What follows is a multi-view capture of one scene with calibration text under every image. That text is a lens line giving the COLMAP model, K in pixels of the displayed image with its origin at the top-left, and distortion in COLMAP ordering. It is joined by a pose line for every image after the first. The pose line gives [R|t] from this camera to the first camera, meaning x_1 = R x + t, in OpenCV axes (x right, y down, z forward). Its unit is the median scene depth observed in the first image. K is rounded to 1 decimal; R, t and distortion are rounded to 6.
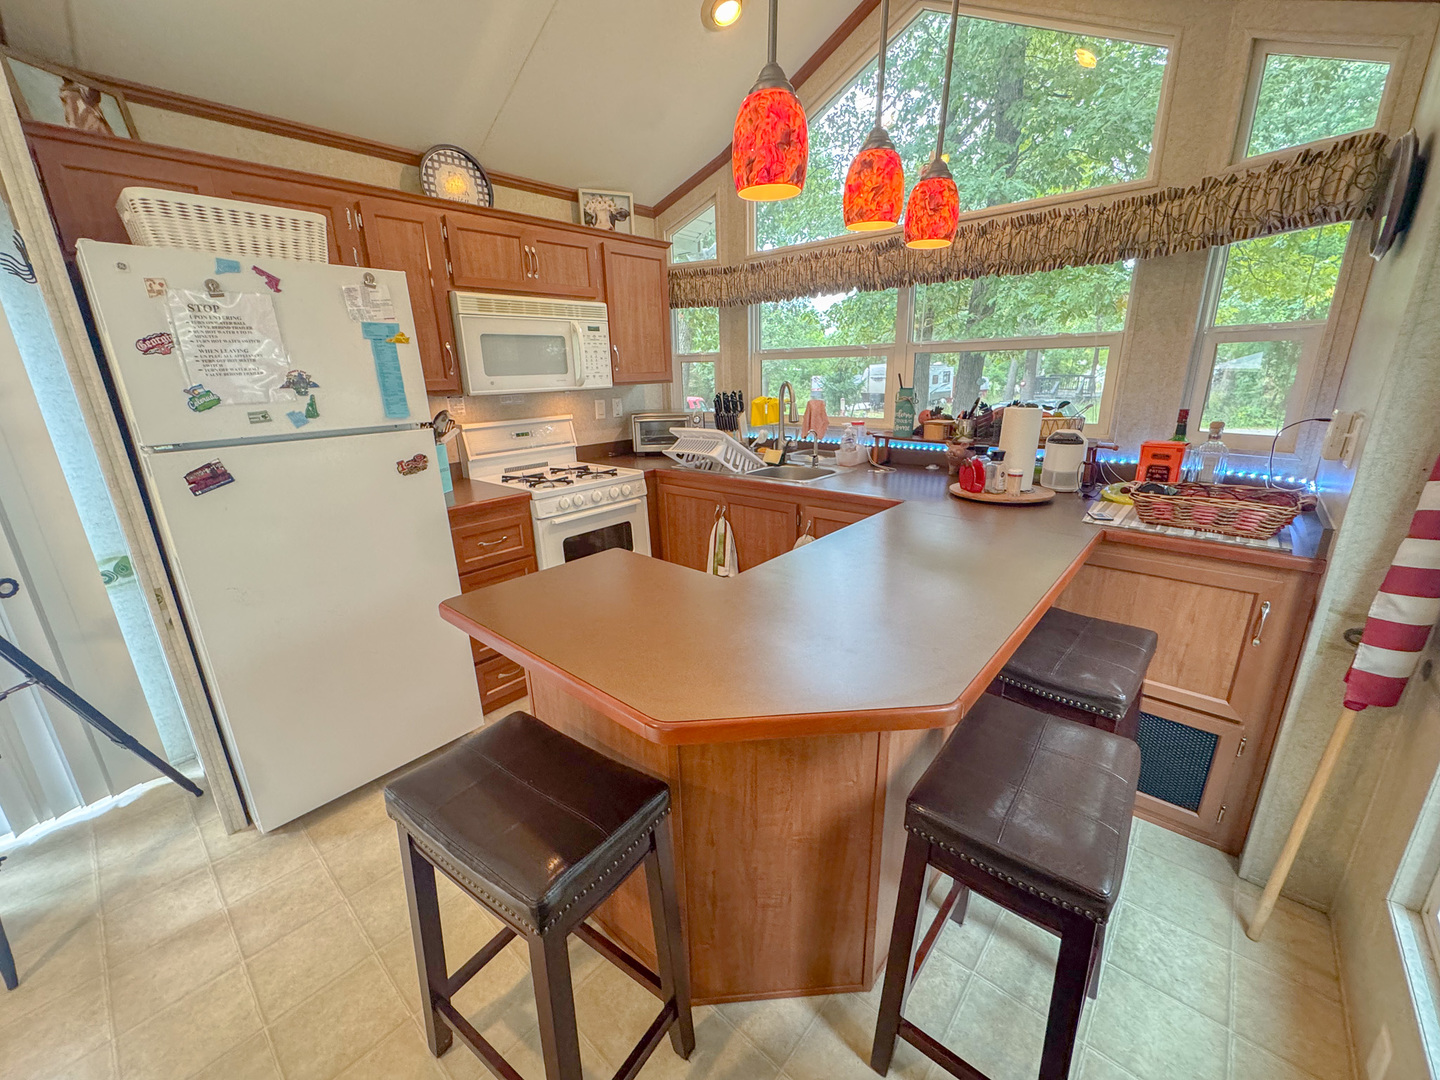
lens RADIAL K [[570.7, 0, 721.4], [0, 570.7, 536.7], [0, 0, 1]] dist [-0.005717, 0.000080]
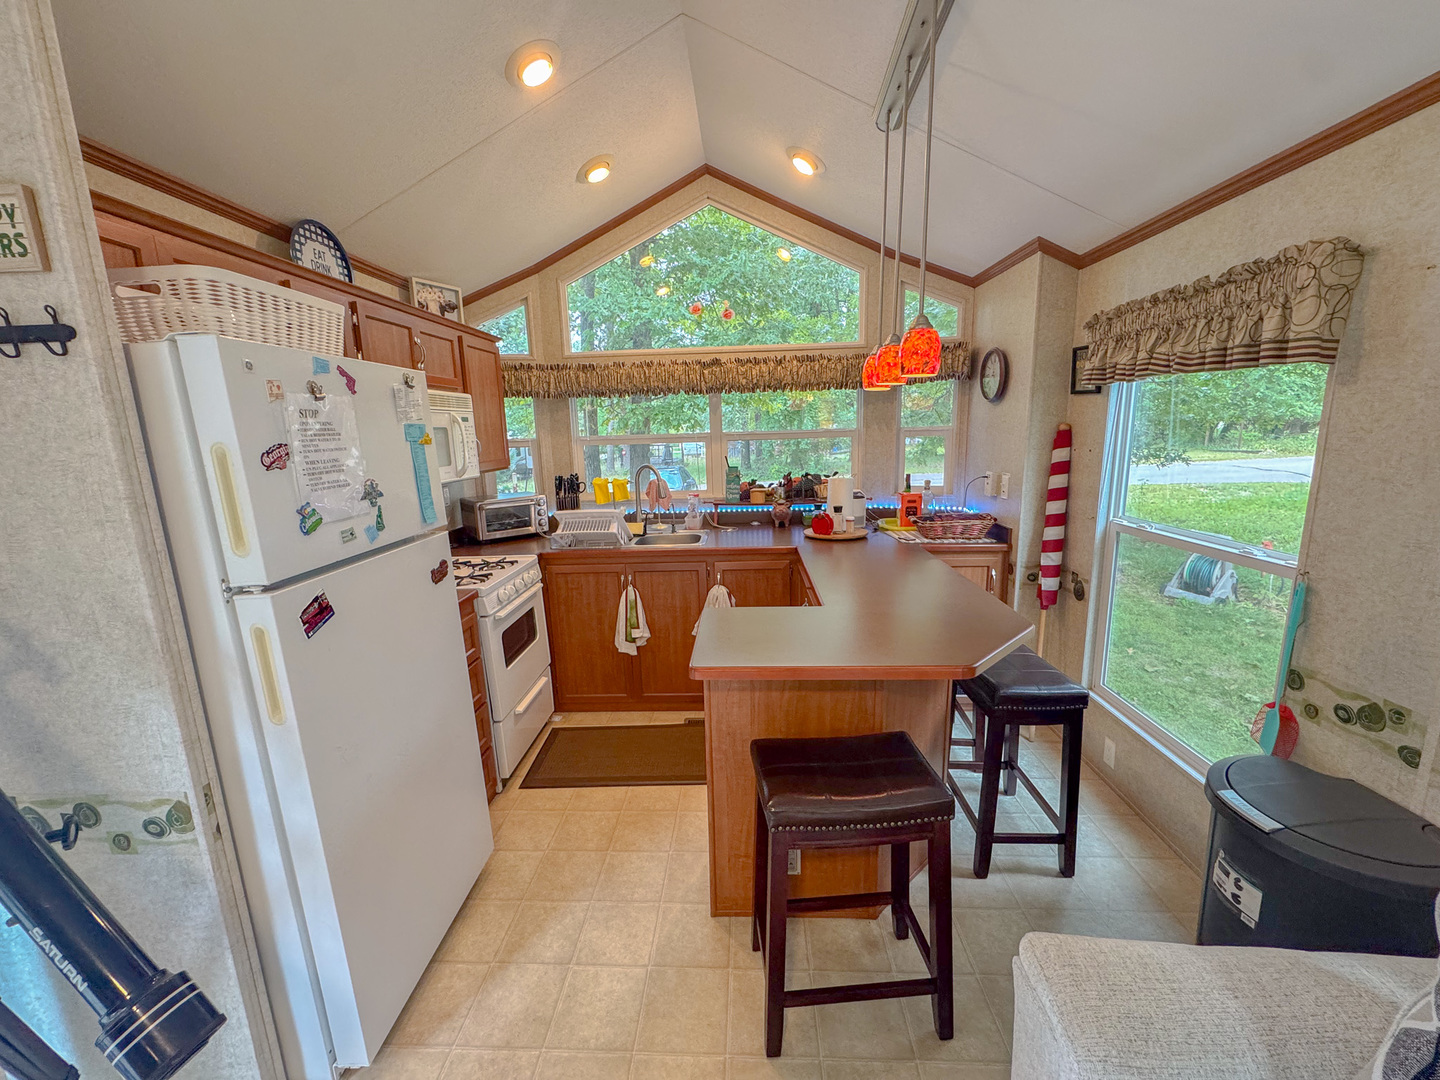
lens RADIAL K [[570.7, 0, 721.4], [0, 570.7, 536.7], [0, 0, 1]] dist [-0.005717, 0.000080]
pose [[0.781064, -0.113909, 0.613974, -0.637059], [0.185490, 0.981165, -0.053936, -0.041014], [-0.596266, 0.156013, 0.787481, -0.003771]]
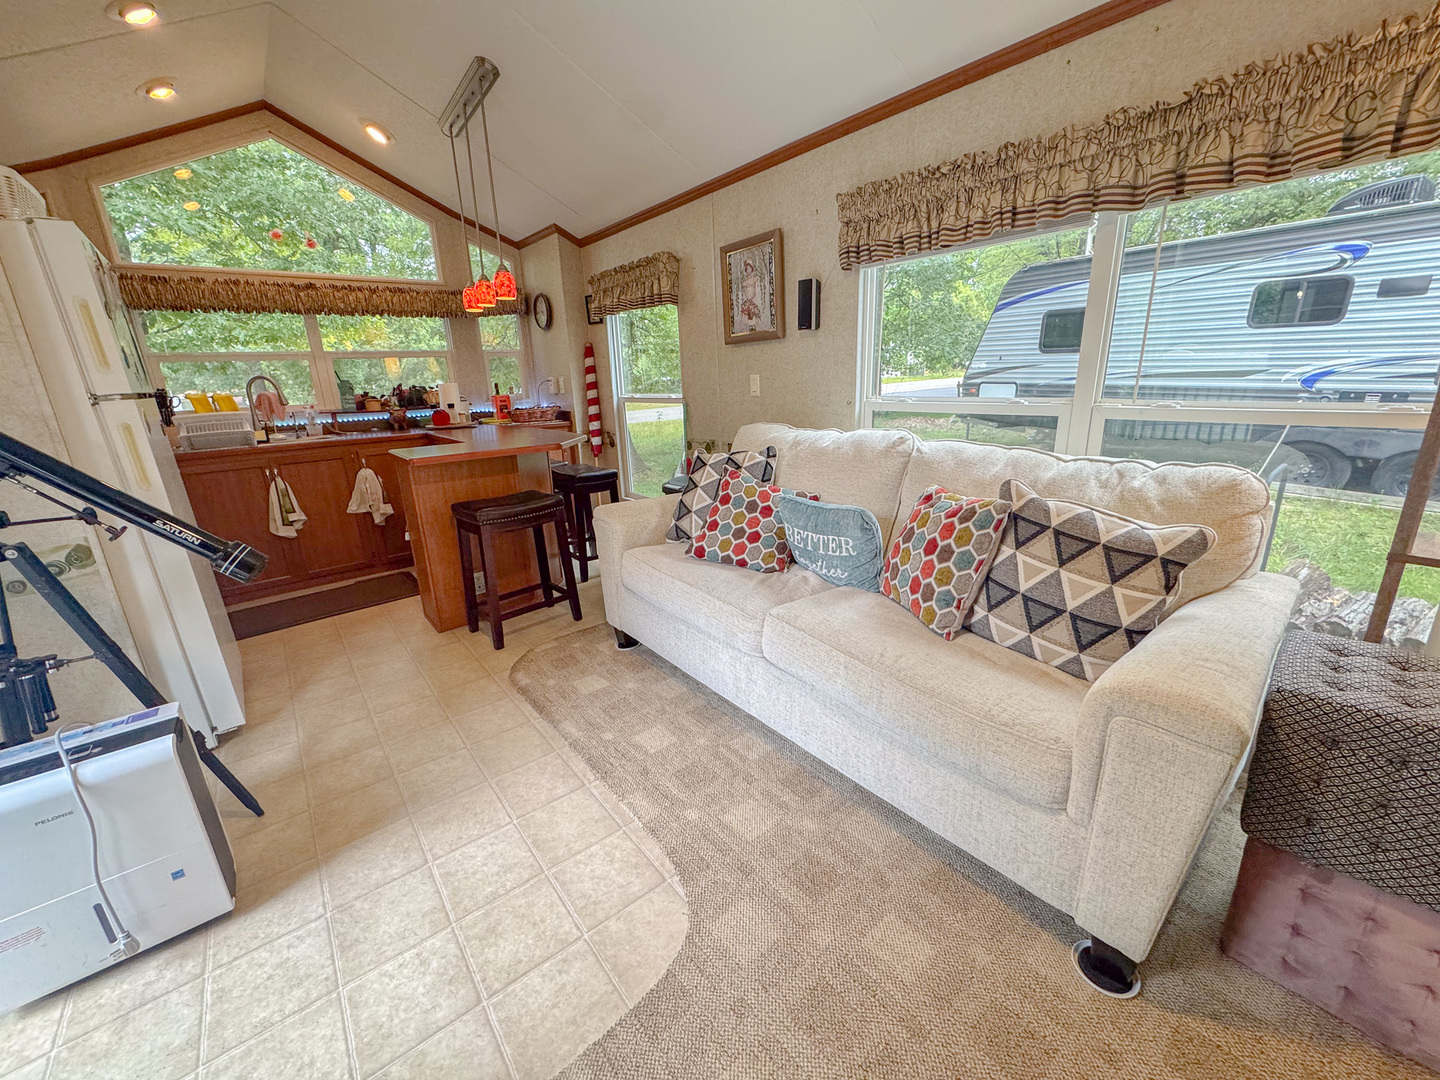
lens RADIAL K [[570.7, 0, 721.4], [0, 570.7, 536.7], [0, 0, 1]] dist [-0.005717, 0.000080]
pose [[0.168640, -0.254622, 0.952223, -1.304523], [0.309158, 0.930974, 0.194188, 0.182914], [-0.935939, 0.261639, 0.235718, -0.256224]]
